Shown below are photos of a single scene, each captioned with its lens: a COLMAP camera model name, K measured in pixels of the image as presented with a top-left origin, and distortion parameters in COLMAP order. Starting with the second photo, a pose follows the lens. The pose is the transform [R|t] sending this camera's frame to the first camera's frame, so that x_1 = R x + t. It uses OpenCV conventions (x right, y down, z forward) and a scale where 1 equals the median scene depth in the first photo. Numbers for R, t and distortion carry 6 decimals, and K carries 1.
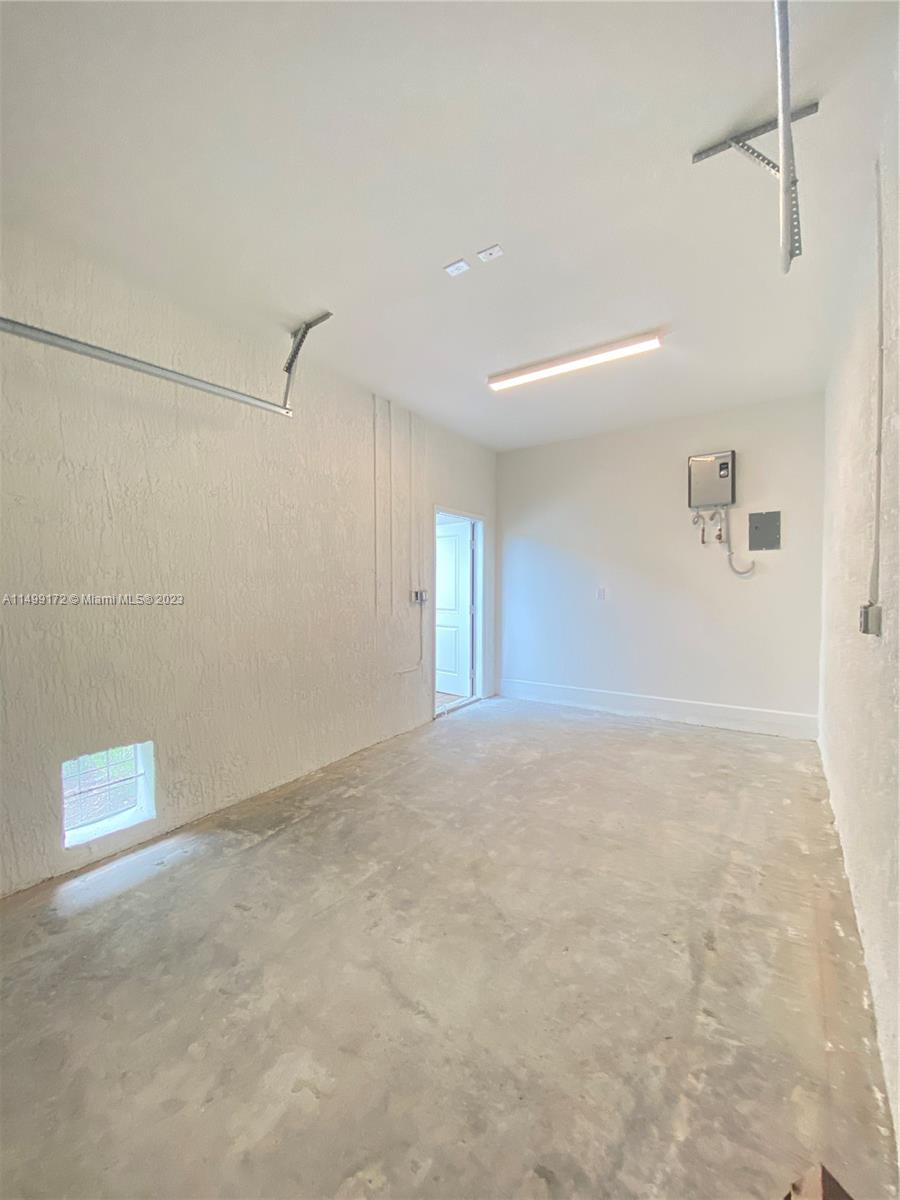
lens RADIAL K [[488.0, 0, 446.3], [0, 488.0, 600.5], [0, 0, 1]] dist [-0.025344, -0.004398]
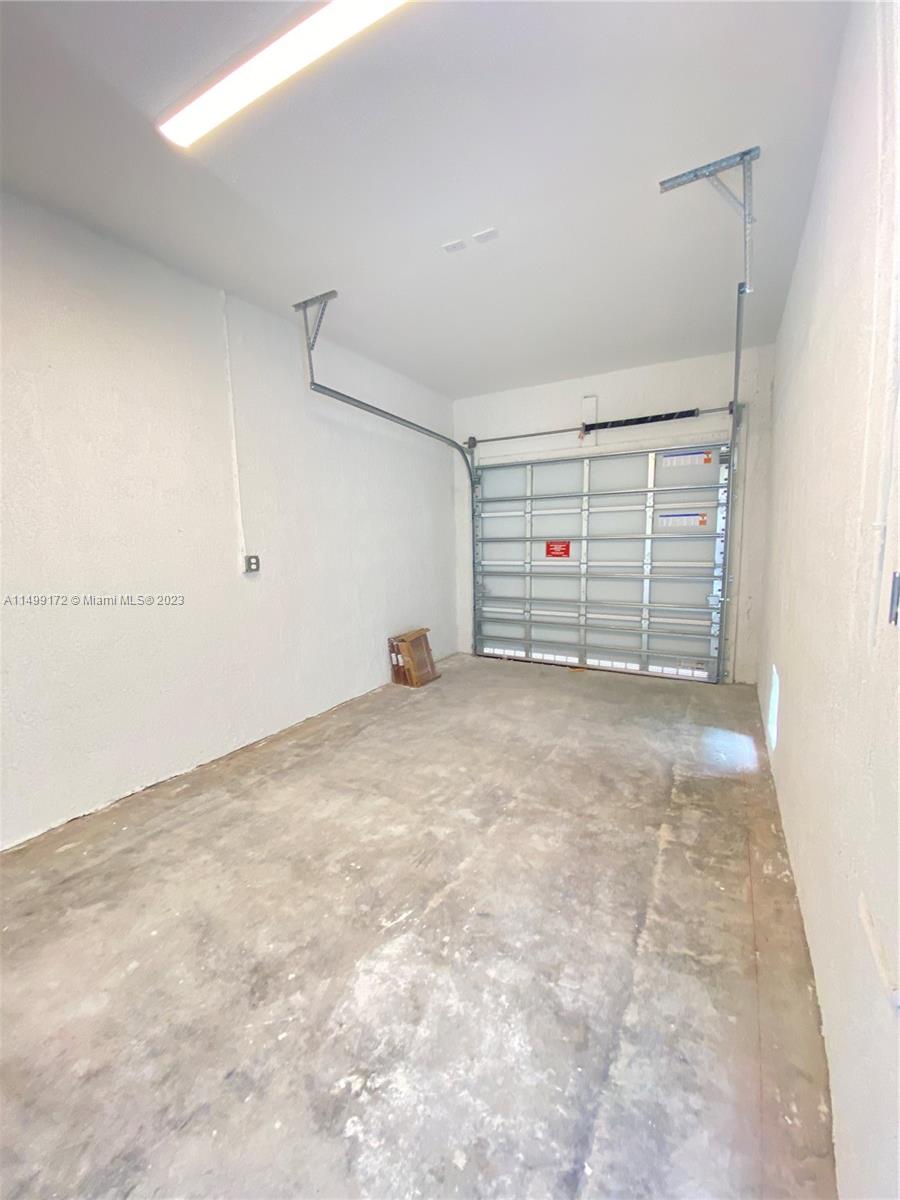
lens RADIAL K [[488.0, 0, 452.1], [0, 488.0, 598.2], [0, 0, 1]] dist [-0.025344, -0.004398]
pose [[-0.995520, 0.035023, -0.087826, 0.192718], [0.021447, 0.988300, 0.151006, -0.063380], [0.092087, 0.148446, -0.984624, 1.921495]]
